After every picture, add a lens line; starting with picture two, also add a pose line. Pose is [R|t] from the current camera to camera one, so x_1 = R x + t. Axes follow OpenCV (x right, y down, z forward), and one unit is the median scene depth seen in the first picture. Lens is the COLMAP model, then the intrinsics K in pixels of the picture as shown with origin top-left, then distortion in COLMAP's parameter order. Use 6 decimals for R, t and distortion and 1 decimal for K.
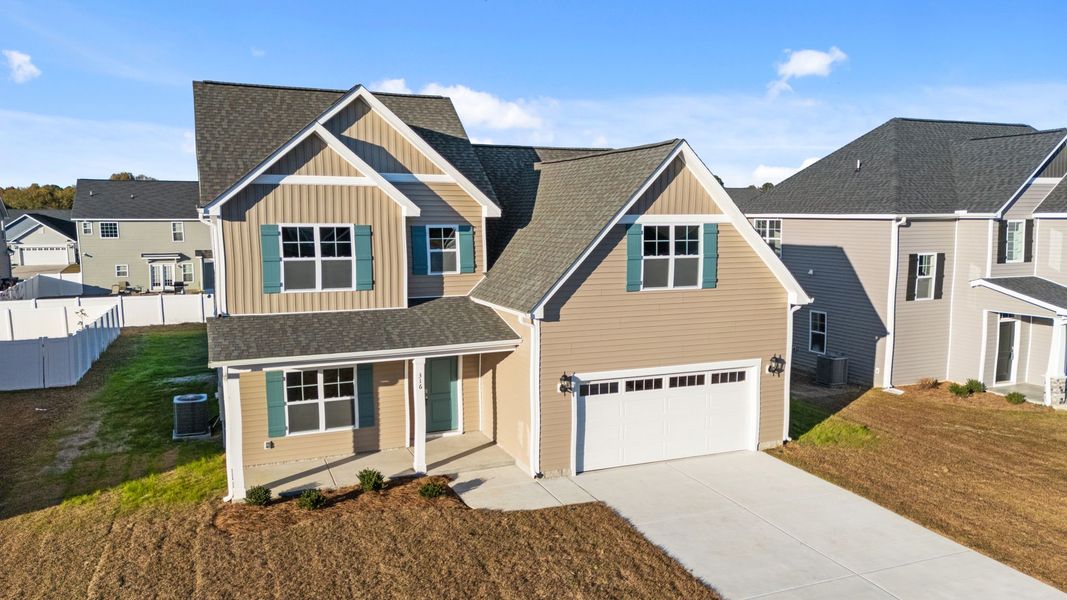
lens RADIAL K [[786.8, 0, 537.4], [0, 786.8, 302.0], [0, 0, 1]] dist [0.055197, -0.069826]
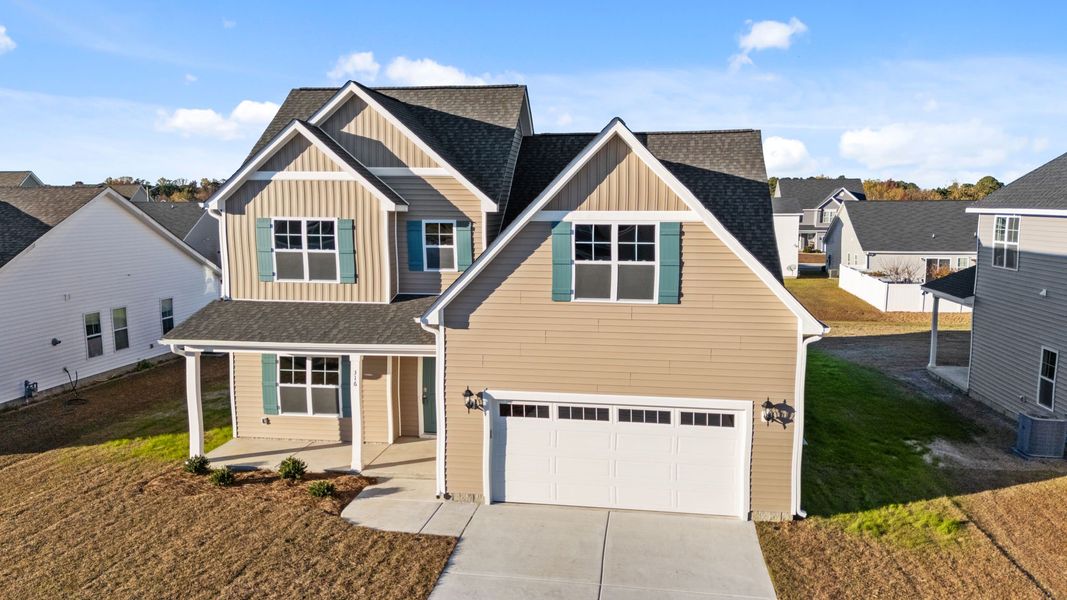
lens RADIAL K [[786.8, 0, 537.4], [0, 786.8, 302.0], [0, 0, 1]] dist [0.055197, -0.069826]
pose [[0.853093, 0.065344, -0.517650, 0.524948], [-0.060404, 0.997825, 0.026411, -0.032968], [0.518250, 0.008737, 0.855185, 0.259517]]
